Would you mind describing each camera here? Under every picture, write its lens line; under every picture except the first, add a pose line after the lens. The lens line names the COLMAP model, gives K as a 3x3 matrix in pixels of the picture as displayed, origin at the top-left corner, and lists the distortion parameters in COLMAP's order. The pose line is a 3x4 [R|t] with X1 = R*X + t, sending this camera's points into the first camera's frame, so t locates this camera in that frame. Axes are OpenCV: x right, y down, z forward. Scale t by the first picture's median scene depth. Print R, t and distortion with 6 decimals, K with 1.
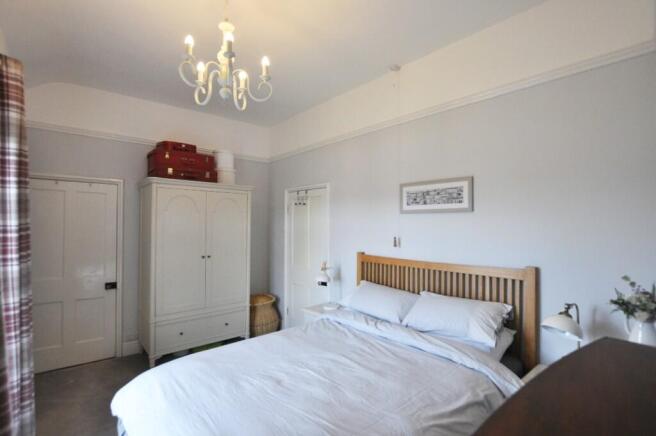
lens RADIAL K [[315.2, 0, 323.0], [0, 315.2, 218.8], [0, 0, 1]] dist [-0.019997, -0.000058]
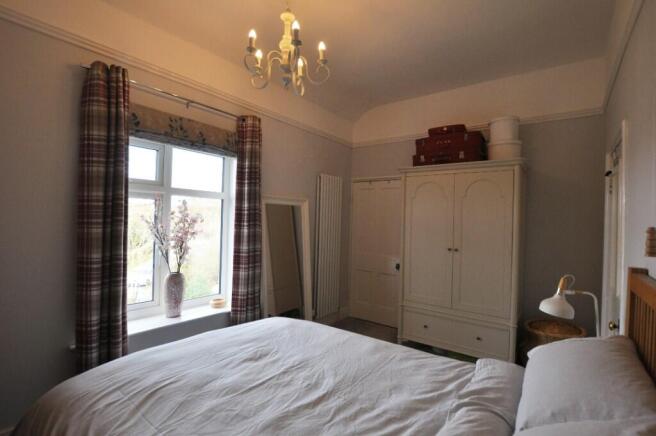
lens RADIAL K [[315.2, 0, 326.2], [0, 315.2, 217.3], [0, 0, 1]] dist [-0.019997, -0.000058]
pose [[0.199727, -0.005862, -0.979834, 0.513436], [-0.006990, 0.999948, -0.007407, 0.050926], [0.979827, 0.008329, 0.199676, 0.613186]]
